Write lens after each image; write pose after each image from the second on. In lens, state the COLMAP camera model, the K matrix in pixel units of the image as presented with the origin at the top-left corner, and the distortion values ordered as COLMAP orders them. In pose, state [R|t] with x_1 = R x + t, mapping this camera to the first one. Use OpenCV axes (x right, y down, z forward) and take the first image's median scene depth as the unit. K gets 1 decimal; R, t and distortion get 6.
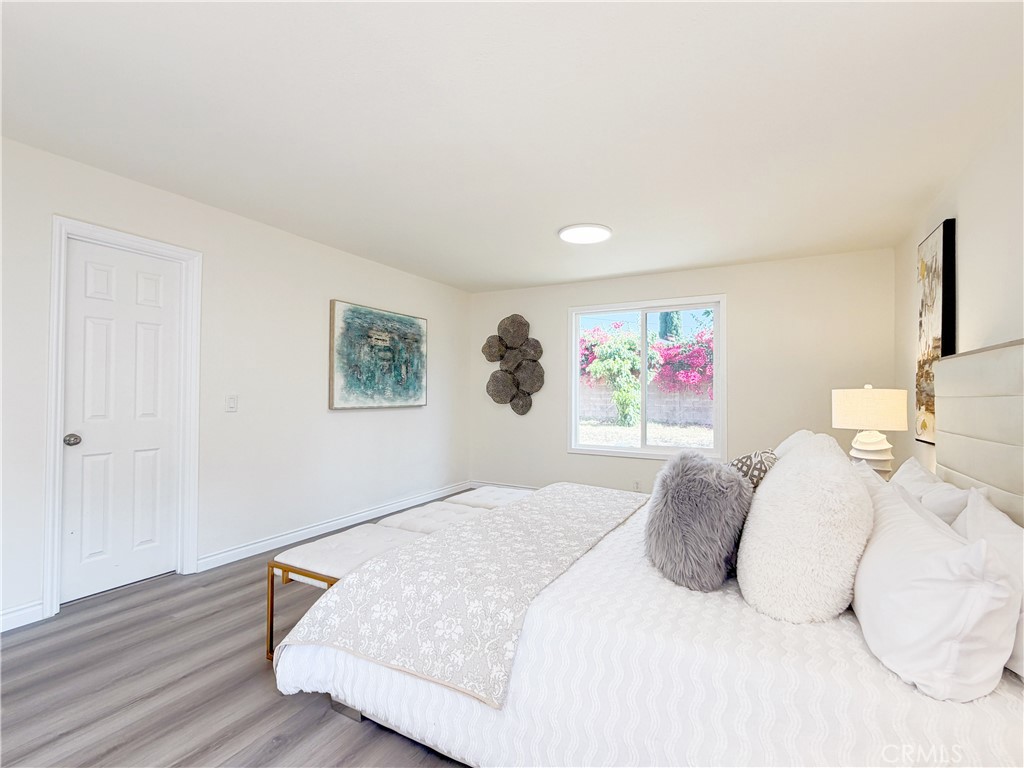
lens RADIAL K [[474.2, 0, 512.0], [0, 474.2, 380.1], [0, 0, 1]] dist [-0.001716, 0.001801]
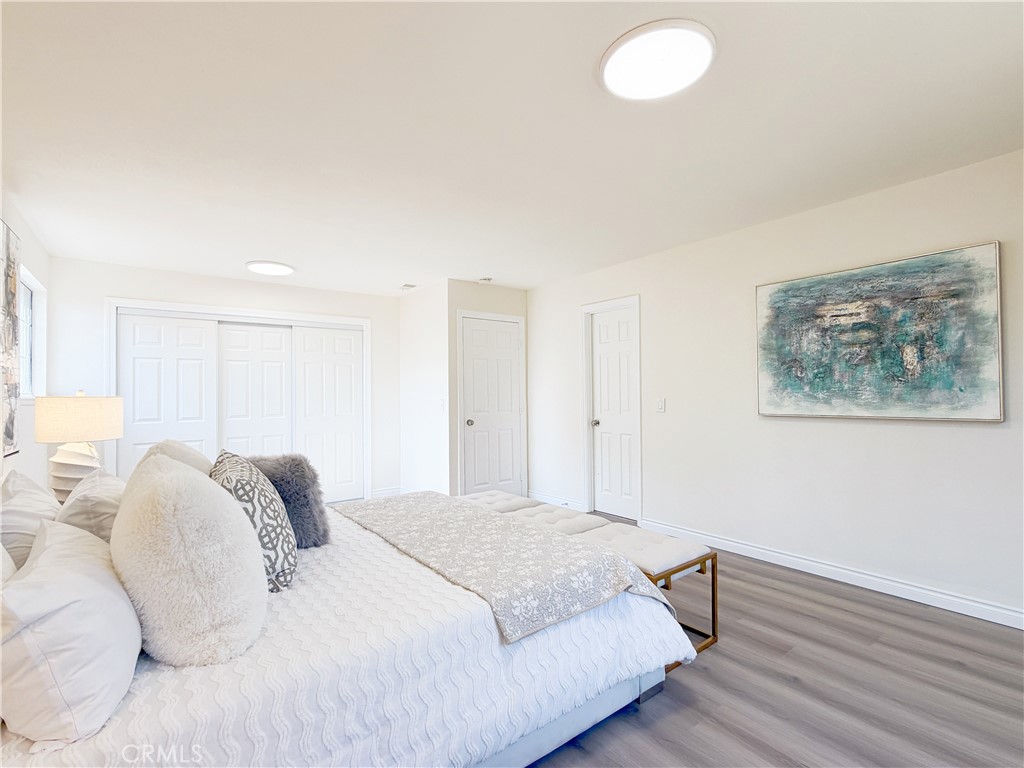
lens RADIAL K [[474.2, 0, 517.2], [0, 474.2, 389.8], [0, 0, 1]] dist [-0.001716, 0.001801]
pose [[-0.402438, -0.012432, -0.915363, 0.498668], [0.031641, 0.999121, -0.027480, 0.021751], [0.914900, -0.040022, -0.401691, 0.823768]]
